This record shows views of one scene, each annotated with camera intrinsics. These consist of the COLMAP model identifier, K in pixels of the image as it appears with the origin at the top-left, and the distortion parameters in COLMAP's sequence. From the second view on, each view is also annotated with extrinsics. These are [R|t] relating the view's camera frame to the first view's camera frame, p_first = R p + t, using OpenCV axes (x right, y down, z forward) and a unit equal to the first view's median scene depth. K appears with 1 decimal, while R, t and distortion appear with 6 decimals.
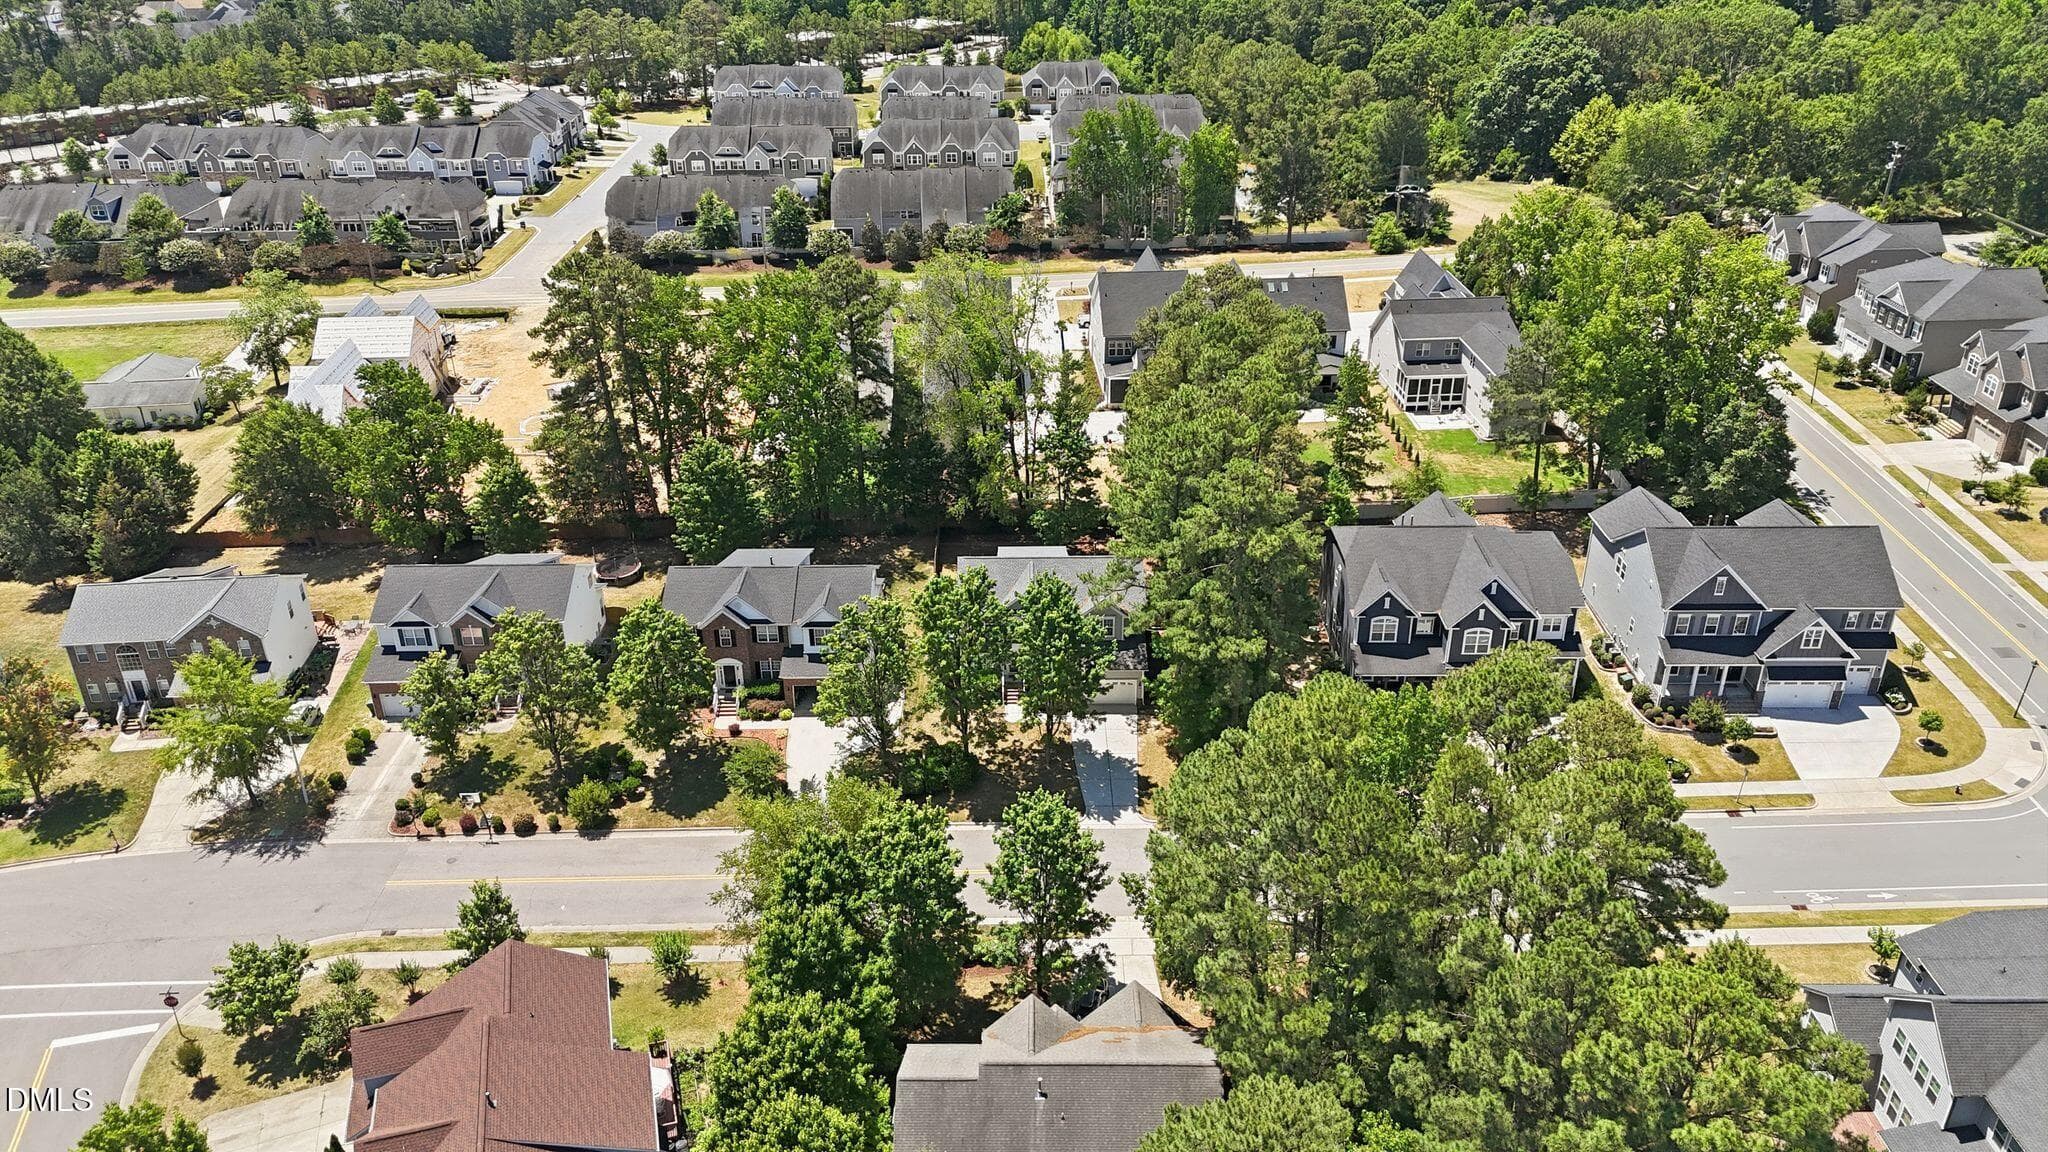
lens RADIAL K [[1496.8, 0, 1023.5], [0, 1496.8, 567.2], [0, 0, 1]] dist [0.054009, -0.037899]
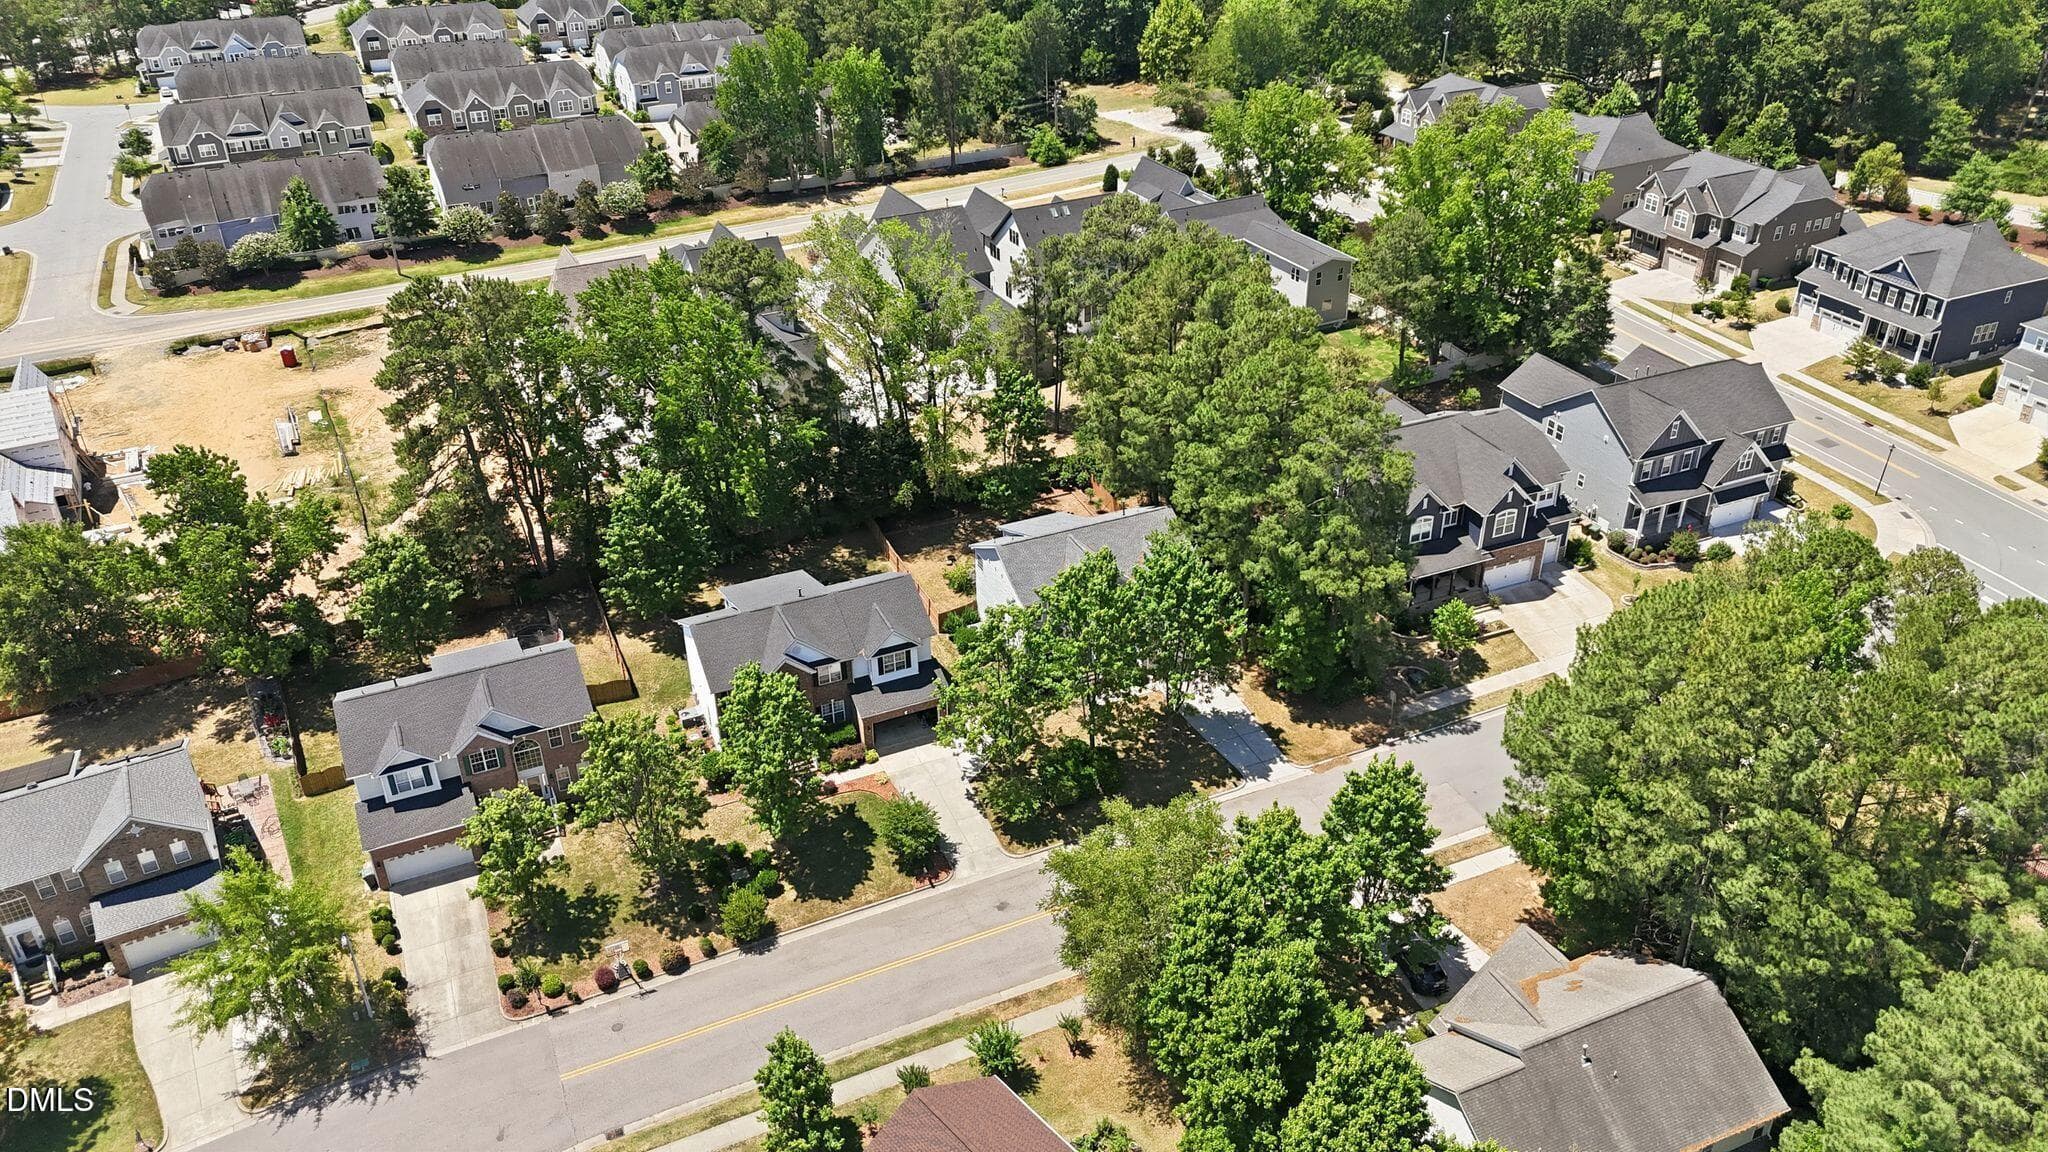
lens RADIAL K [[1496.8, 0, 1014.6], [0, 1496.8, 582.4], [0, 0, 1]] dist [0.054009, -0.037899]
pose [[0.912264, -0.211751, 0.350622, -0.322670], [0.190269, 0.977119, 0.095060, -0.062371], [-0.362729, -0.020007, 0.931680, 0.120666]]
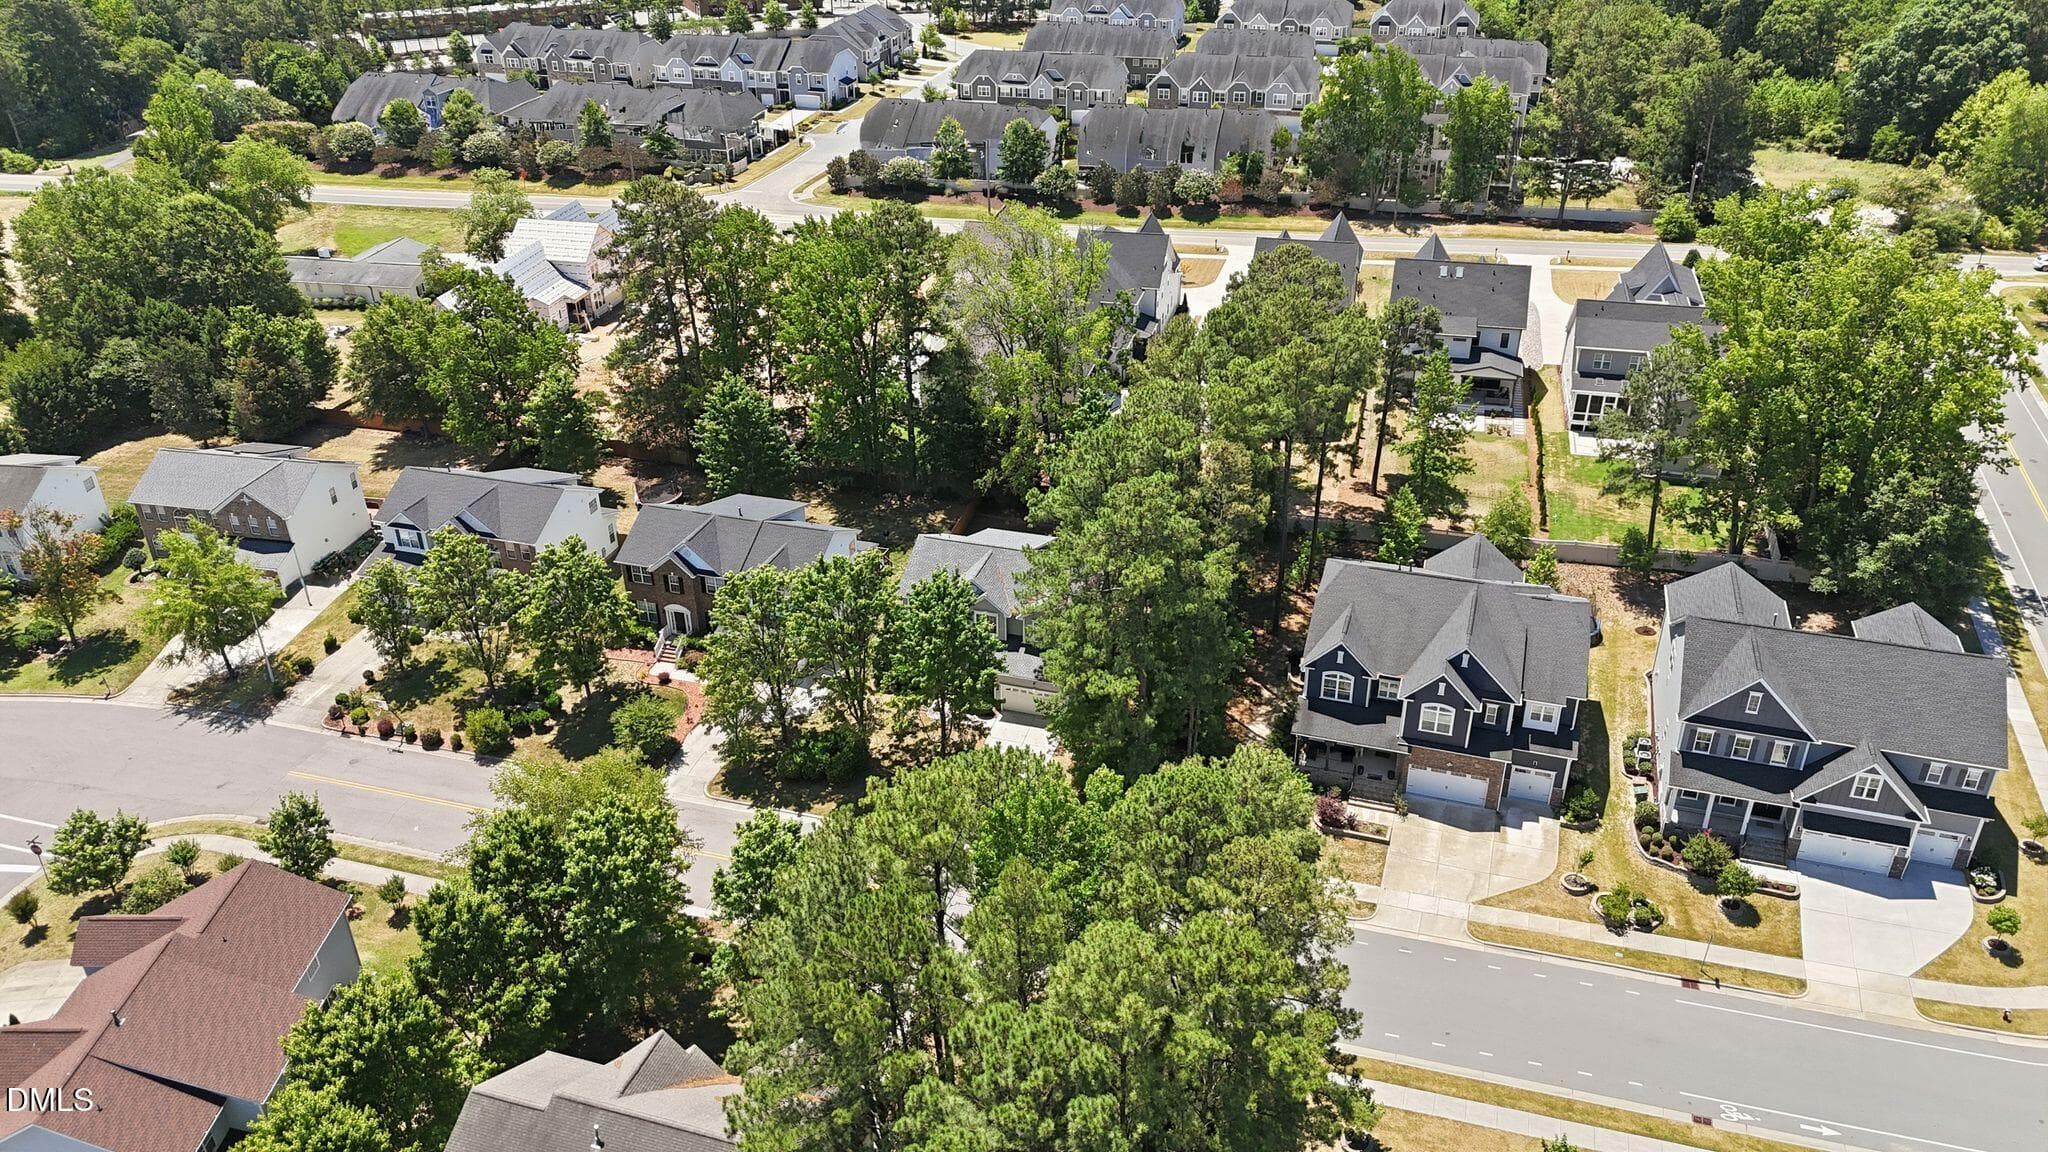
lens RADIAL K [[1496.8, 0, 1030.8], [0, 1496.8, 567.5], [0, 0, 1]] dist [0.054009, -0.037899]
pose [[0.954614, 0.143668, -0.260904, 0.242947], [-0.131579, 0.989281, 0.063322, -0.049163], [0.267205, -0.026119, 0.963286, 0.099668]]
